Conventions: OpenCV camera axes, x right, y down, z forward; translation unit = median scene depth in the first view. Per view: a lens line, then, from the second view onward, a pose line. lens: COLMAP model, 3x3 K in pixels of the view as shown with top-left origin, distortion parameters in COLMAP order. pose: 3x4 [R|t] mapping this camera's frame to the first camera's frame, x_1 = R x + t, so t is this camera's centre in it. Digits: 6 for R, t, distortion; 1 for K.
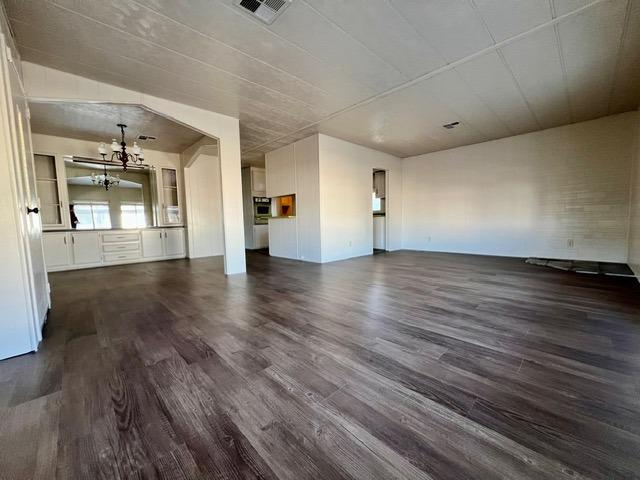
lens RADIAL K [[255.9, 0, 320.6], [0, 255.9, 241.2], [0, 0, 1]] dist [0.000155, -0.000008]
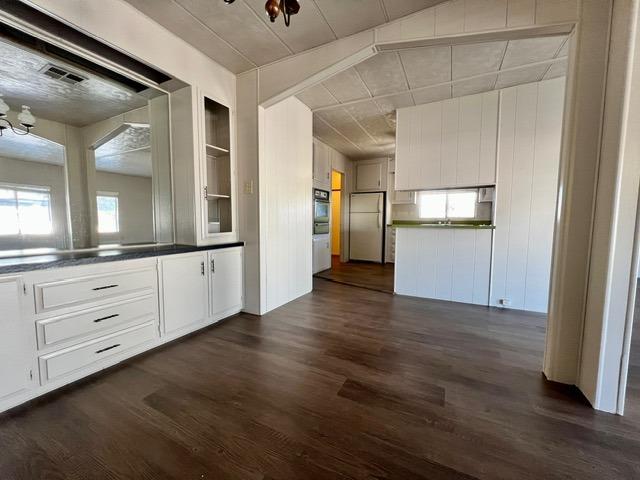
lens RADIAL K [[252.9, 0, 321.7], [0, 252.9, 239.2], [0, 0, 1]] dist [0.001100, 0.000371]
pose [[0.952778, 0.005147, 0.303624, -0.705137], [-0.001678, 0.999930, -0.011686, -0.076078], [-0.303663, 0.010624, 0.952720, 0.713157]]
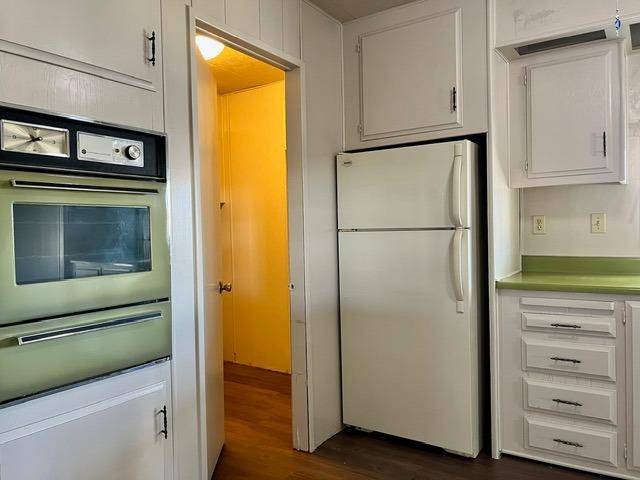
lens RADIAL K [[483.4, 0, 321.2], [0, 483.4, 240.5], [0, 0, 1]] dist [0.062095, -0.094076]
pose [[0.980465, -0.007904, 0.196535, -0.291921], [0.021301, 0.997583, -0.066146, -0.181872], [-0.195538, 0.069040, 0.978263, 1.348578]]
